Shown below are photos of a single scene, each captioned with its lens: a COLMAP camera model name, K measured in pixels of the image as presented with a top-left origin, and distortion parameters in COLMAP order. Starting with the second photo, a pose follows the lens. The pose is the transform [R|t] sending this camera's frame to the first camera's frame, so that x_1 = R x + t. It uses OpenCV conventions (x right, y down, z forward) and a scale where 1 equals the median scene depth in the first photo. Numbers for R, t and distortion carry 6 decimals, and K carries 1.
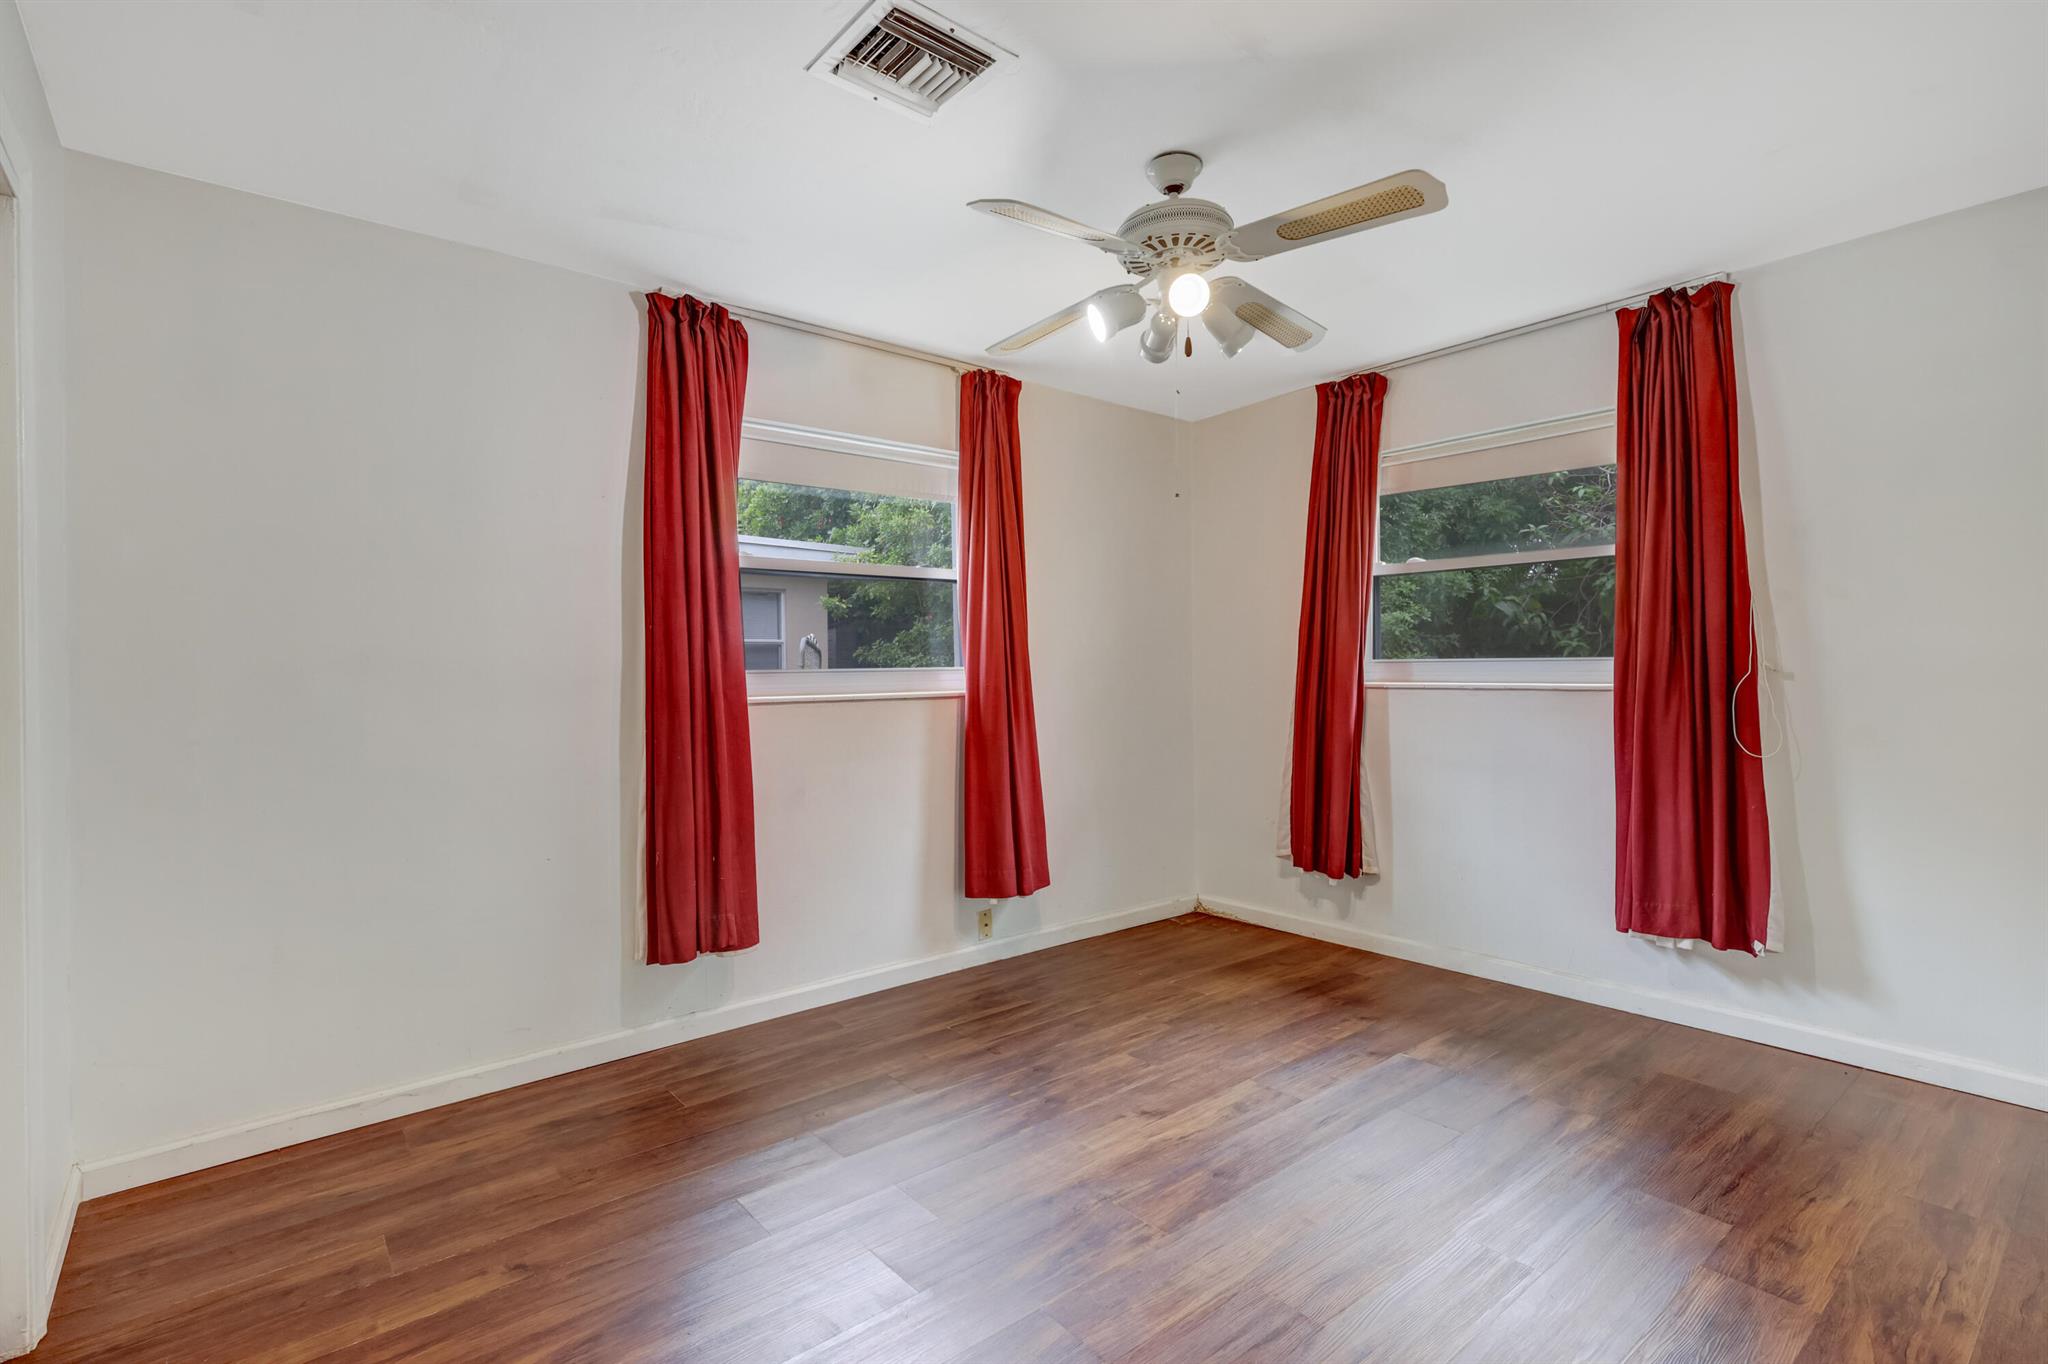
lens RADIAL K [[964.5, 0, 1015.6], [0, 964.5, 679.8], [0, 0, 1]] dist [0.000429, 0.000250]
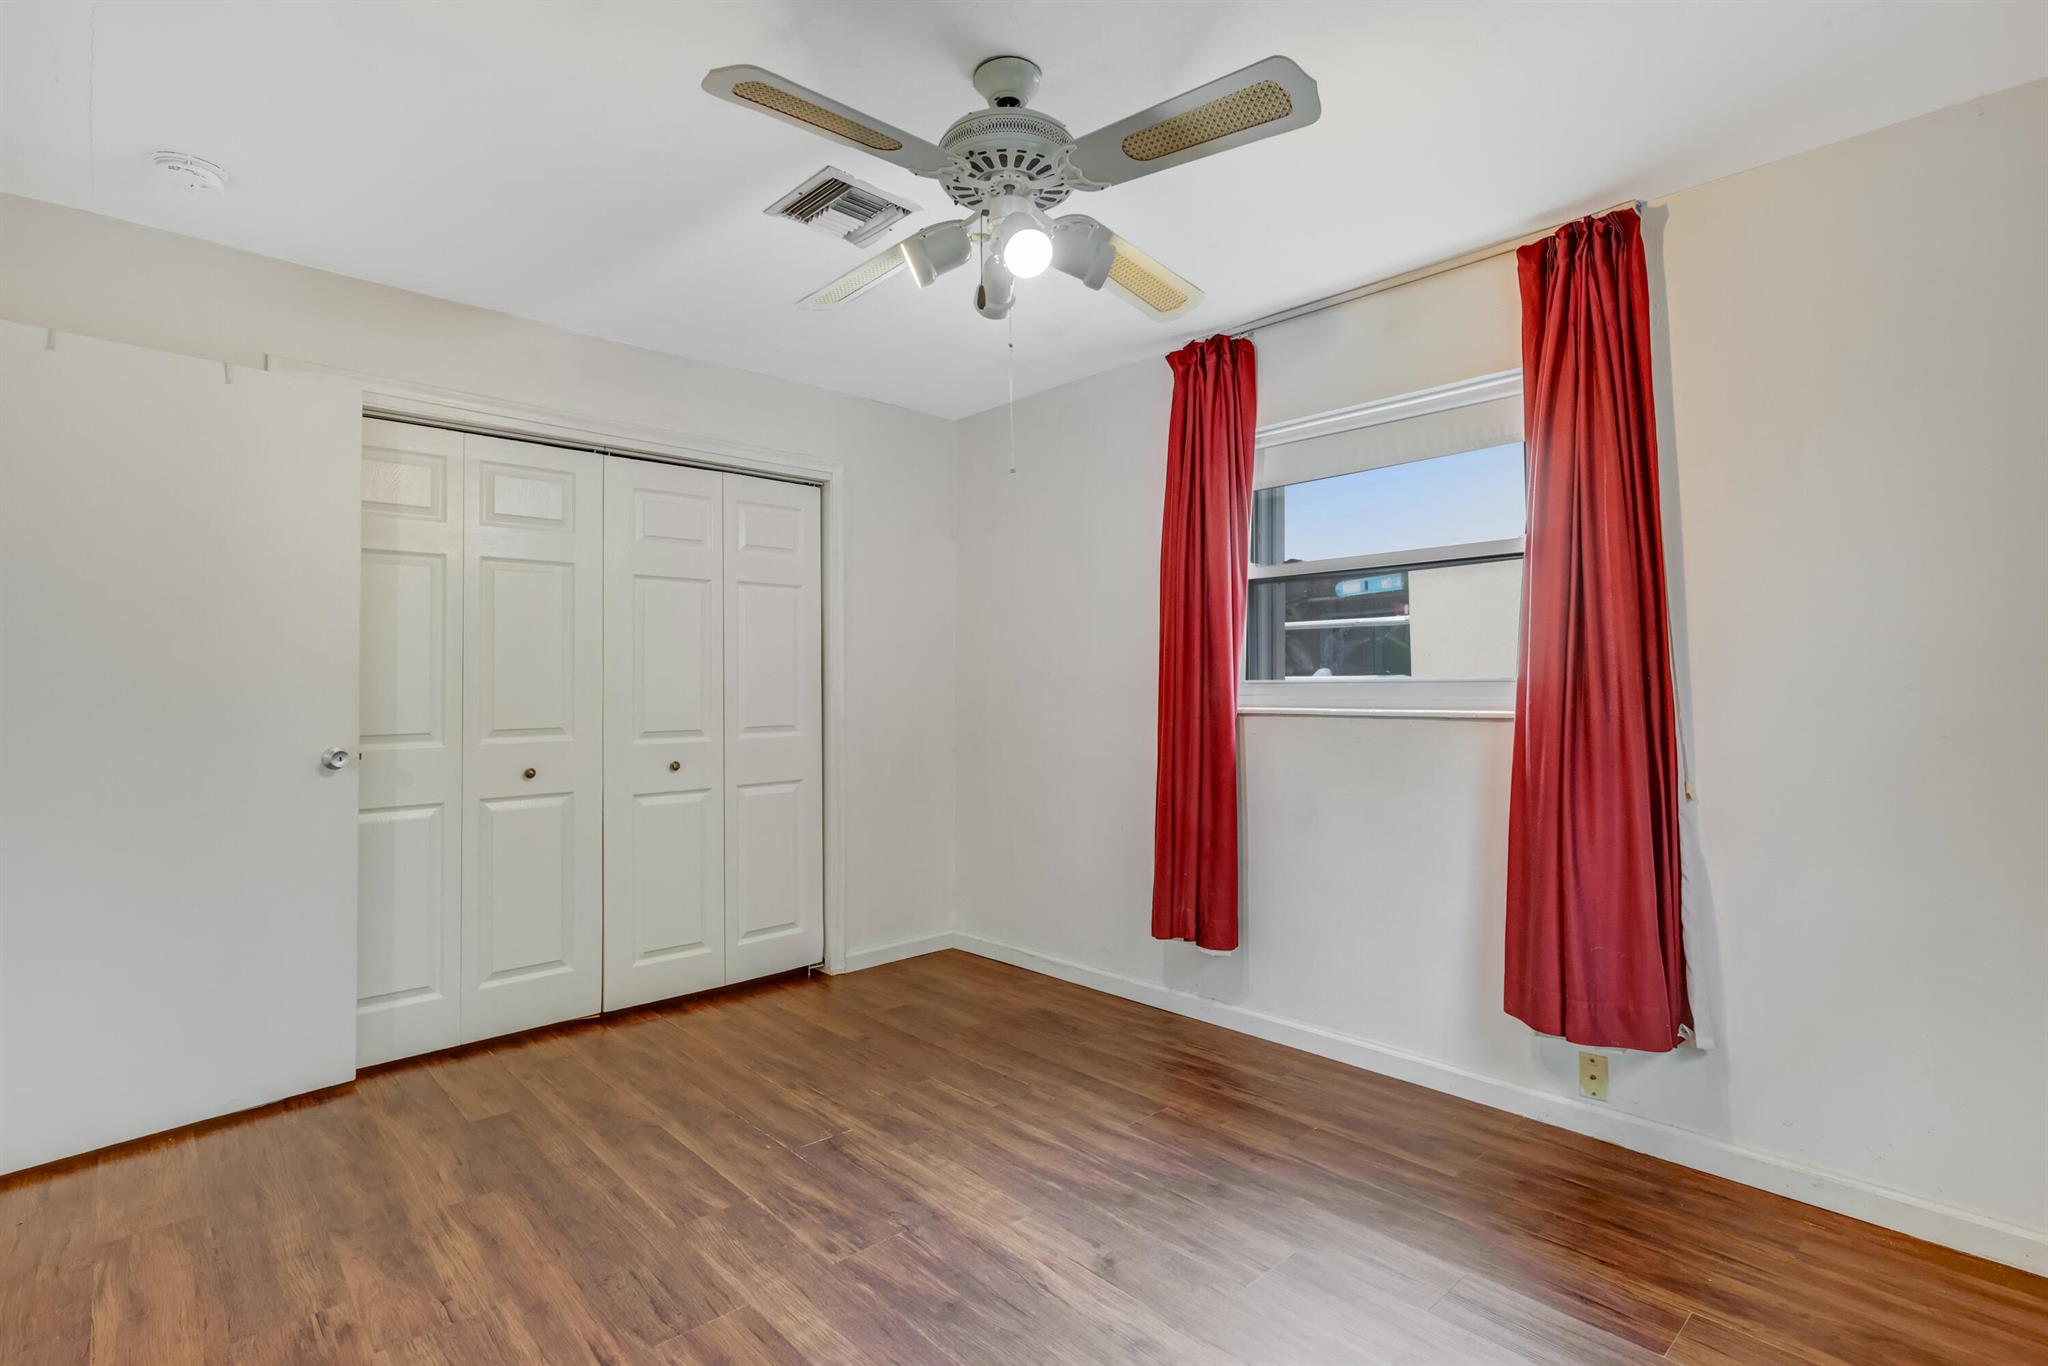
lens RADIAL K [[964.5, 0, 1015.1], [0, 964.5, 683.7], [0, 0, 1]] dist [0.000429, 0.000250]
pose [[0.067051, 0.010484, -0.997694, 0.764678], [-0.005393, 0.999934, 0.010145, -0.018845], [0.997735, 0.004700, 0.067103, 0.742320]]
